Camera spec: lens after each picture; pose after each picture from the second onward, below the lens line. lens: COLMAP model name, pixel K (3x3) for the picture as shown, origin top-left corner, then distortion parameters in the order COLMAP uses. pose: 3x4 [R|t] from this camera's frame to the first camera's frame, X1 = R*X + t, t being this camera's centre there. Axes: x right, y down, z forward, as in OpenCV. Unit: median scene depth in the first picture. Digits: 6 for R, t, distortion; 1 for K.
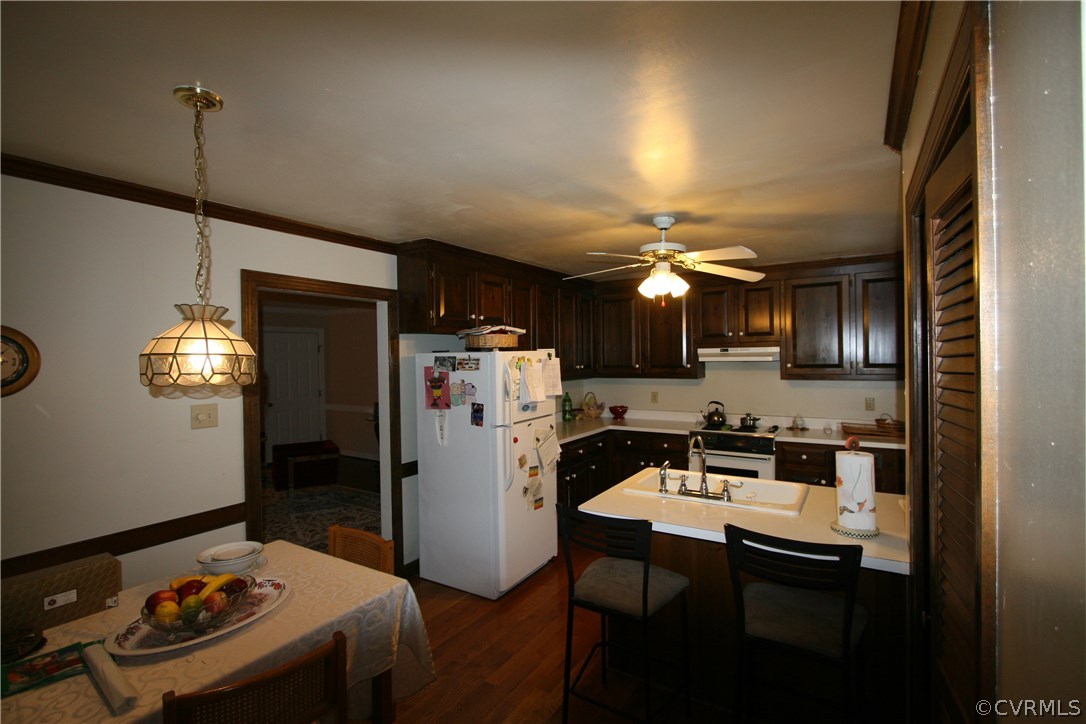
lens RADIAL K [[499.0, 0, 536.6], [0, 499.0, 358.1], [0, 0, 1]] dist [-0.003460, -0.000092]
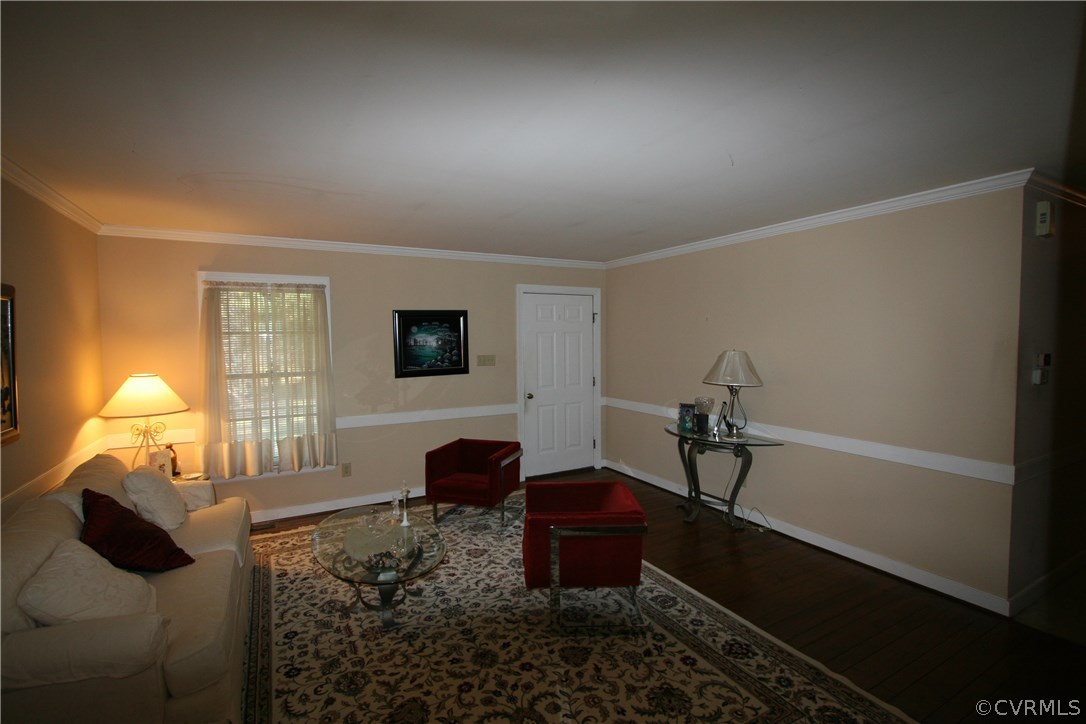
lens RADIAL K [[499.0, 0, 542.0], [0, 499.0, 362.3], [0, 0, 1]] dist [-0.003460, -0.000092]
pose [[0.881588, 0.029600, -0.471091, -0.240273], [-0.005630, 0.998620, 0.052211, 0.010059], [0.471986, -0.043377, 0.880538, 0.493017]]
